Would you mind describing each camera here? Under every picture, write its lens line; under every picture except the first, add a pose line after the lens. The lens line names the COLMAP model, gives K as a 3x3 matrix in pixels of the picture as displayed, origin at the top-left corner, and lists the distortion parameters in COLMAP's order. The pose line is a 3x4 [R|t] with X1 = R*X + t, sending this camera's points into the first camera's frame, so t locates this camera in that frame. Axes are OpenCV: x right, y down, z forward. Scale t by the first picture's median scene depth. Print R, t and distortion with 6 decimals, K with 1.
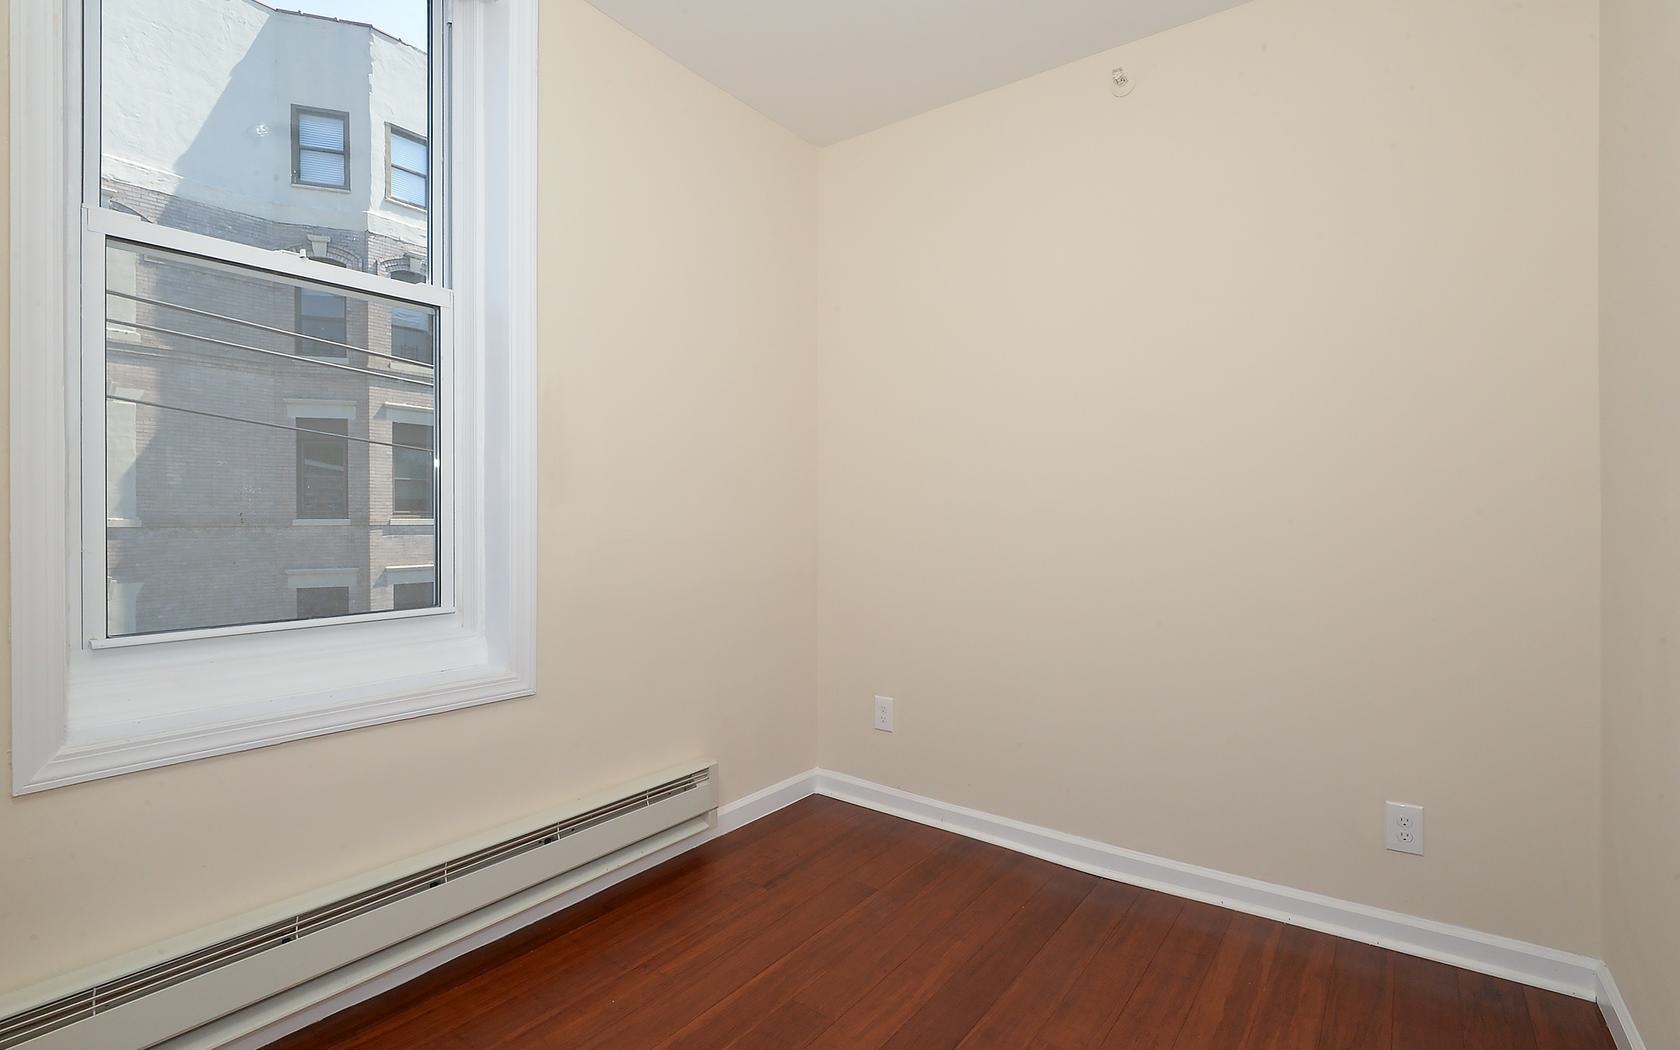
lens RADIAL K [[787.1, 0, 847.0], [0, 787.1, 534.5], [0, 0, 1]] dist [0.002657, 0.000389]
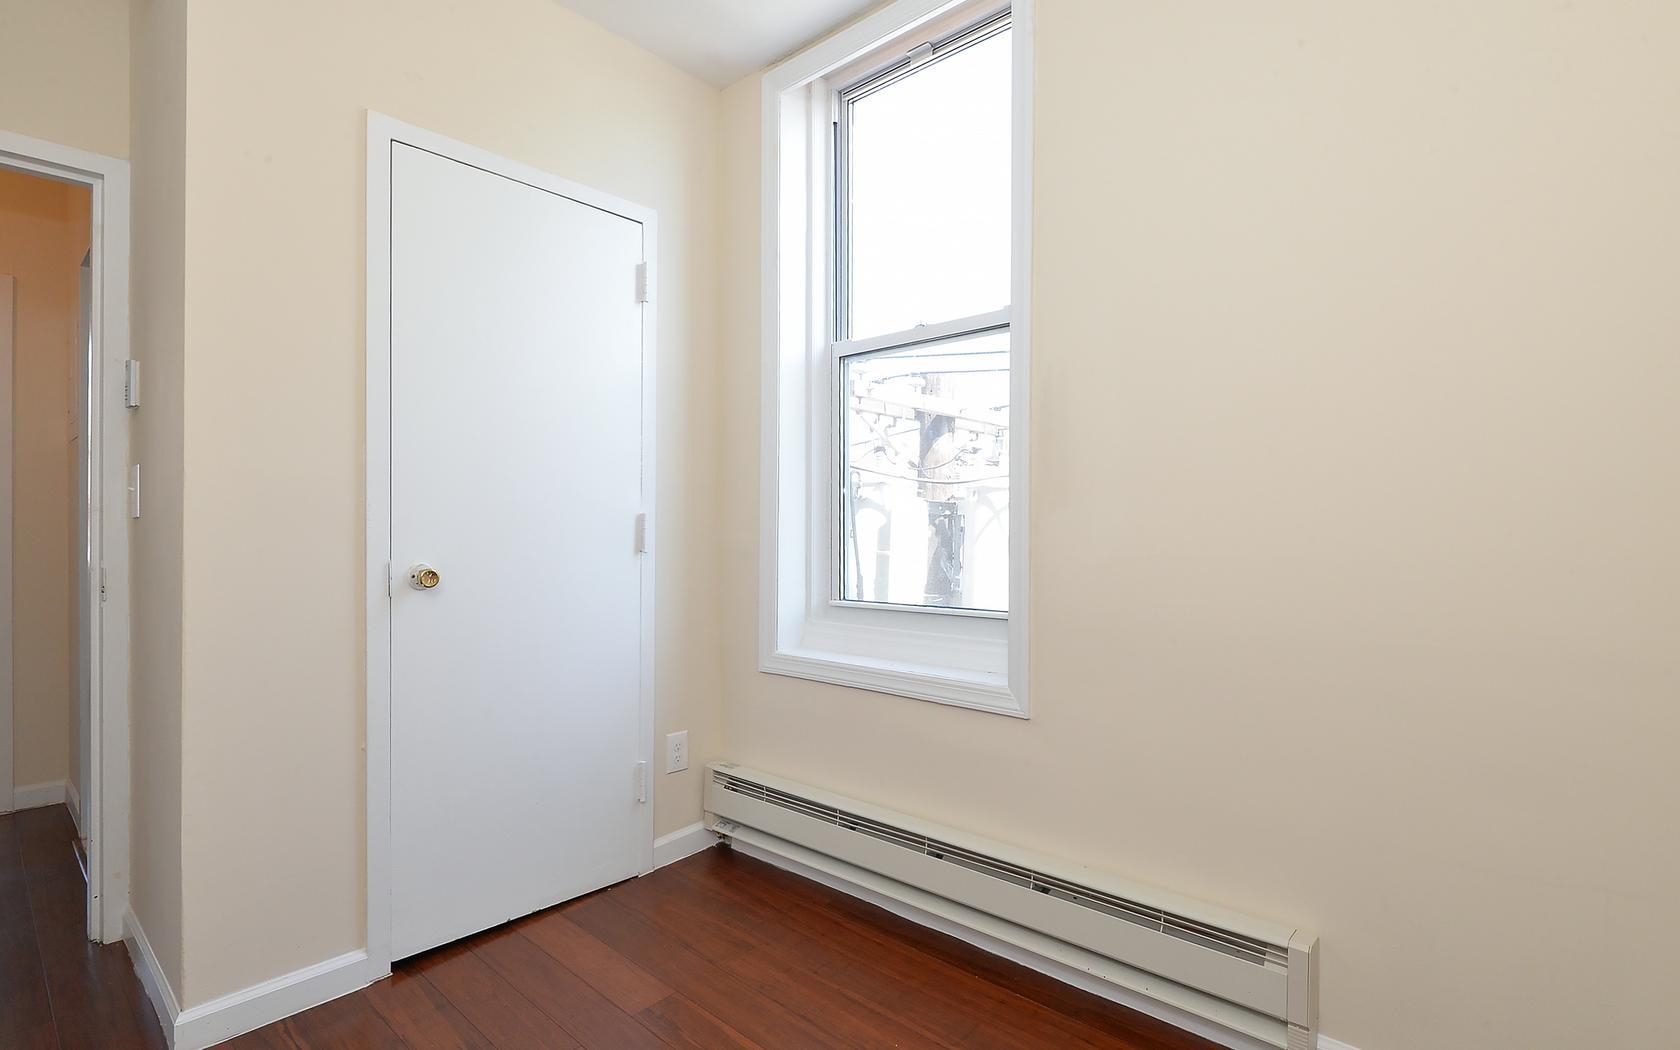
lens RADIAL K [[787.1, 0, 847.0], [0, 787.1, 534.5], [0, 0, 1]] dist [0.002657, 0.000389]
pose [[-0.118893, -0.005917, -0.992889, 0.577768], [-0.017026, 0.999847, -0.003920, -0.008268], [0.992761, 0.016438, -0.118976, 0.938953]]
